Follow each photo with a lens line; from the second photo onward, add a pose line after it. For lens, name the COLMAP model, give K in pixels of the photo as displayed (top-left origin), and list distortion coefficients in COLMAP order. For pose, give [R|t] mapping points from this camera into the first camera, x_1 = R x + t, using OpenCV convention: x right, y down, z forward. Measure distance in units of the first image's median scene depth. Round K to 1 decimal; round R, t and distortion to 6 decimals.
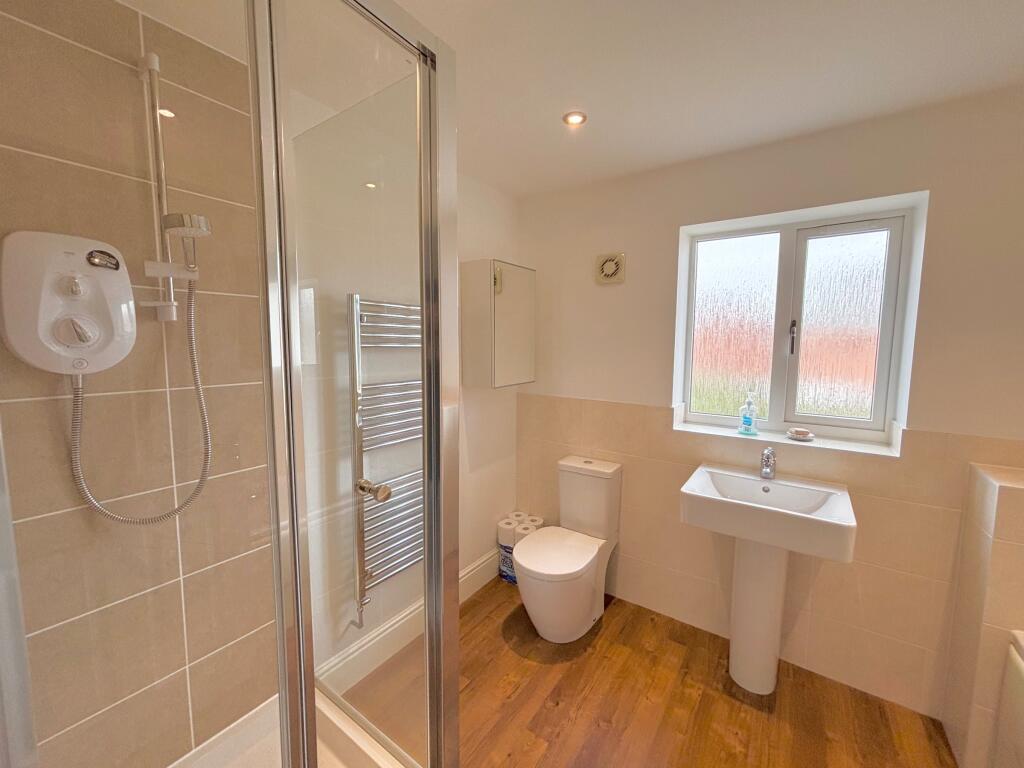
lens RADIAL K [[412.9, 0, 507.2], [0, 412.9, 382.7], [0, 0, 1]] dist [-0.000977, -0.000207]
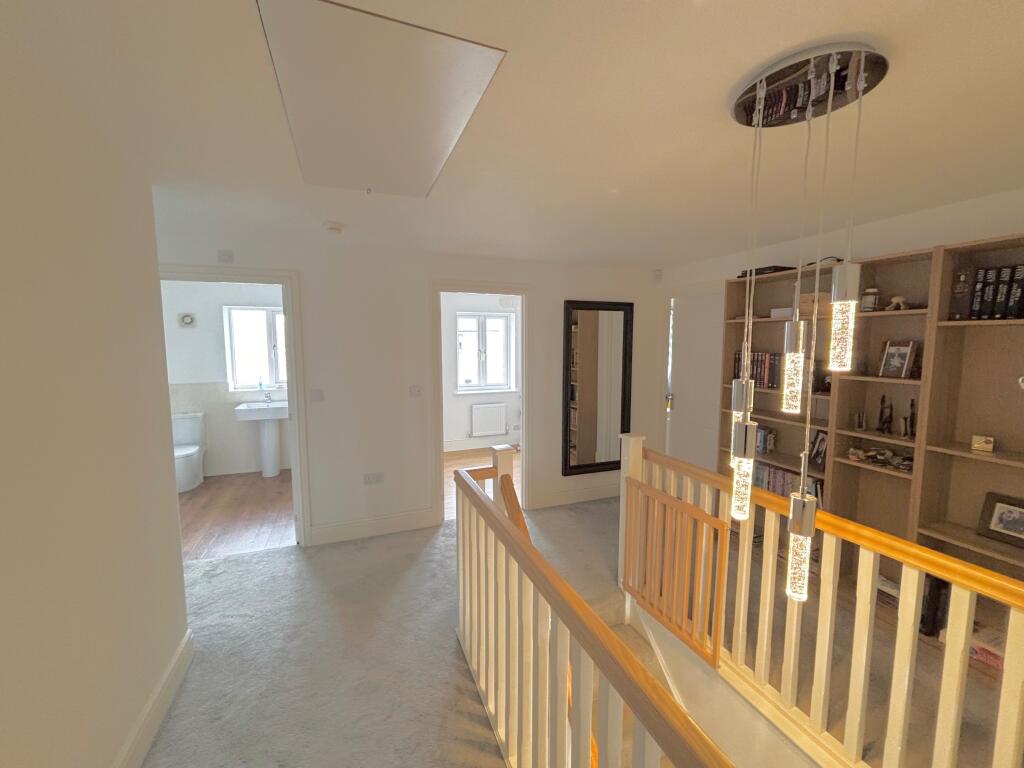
lens RADIAL K [[412.9, 0, 507.2], [0, 412.9, 382.7], [0, 0, 1]] dist [-0.000977, -0.000207]
pose [[0.545493, -0.088550, 0.833424, -0.671418], [0.084787, 0.995132, 0.050236, 0.078736], [-0.833815, 0.043260, 0.550346, -1.571156]]
